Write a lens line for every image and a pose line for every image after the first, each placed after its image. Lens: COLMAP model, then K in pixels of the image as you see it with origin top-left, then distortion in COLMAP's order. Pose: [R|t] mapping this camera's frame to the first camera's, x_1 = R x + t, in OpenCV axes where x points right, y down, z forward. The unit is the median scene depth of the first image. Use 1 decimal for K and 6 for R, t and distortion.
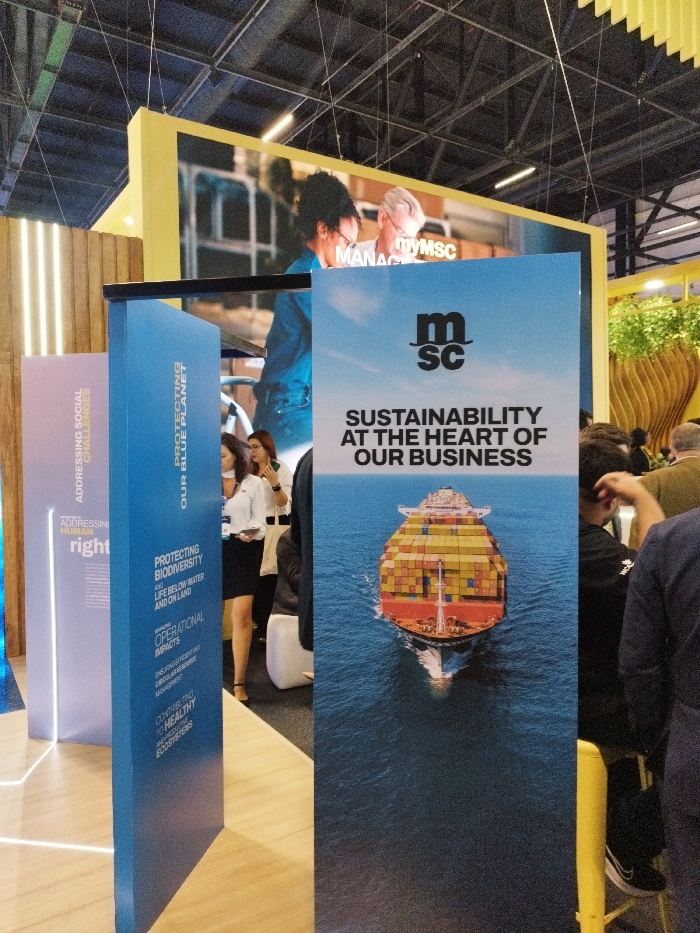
lens RADIAL K [[674.3, 0, 348.9], [0, 674.3, 467.3], [0, 0, 1]] dist [0.011944, -0.008140]
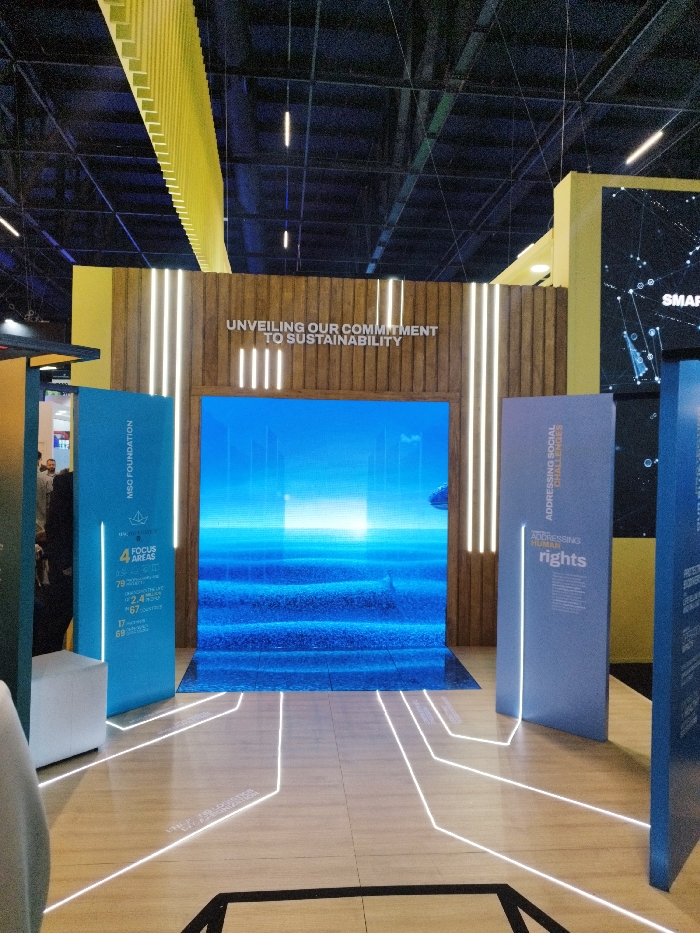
lens RADIAL K [[674.3, 0, 348.9], [0, 674.3, 467.3], [0, 0, 1]] dist [0.011944, -0.008140]
pose [[0.890639, 0.024767, -0.454036, -0.172598], [-0.041391, 0.998786, -0.026711, 0.005019], [0.452823, 0.042582, 0.890583, -0.220515]]
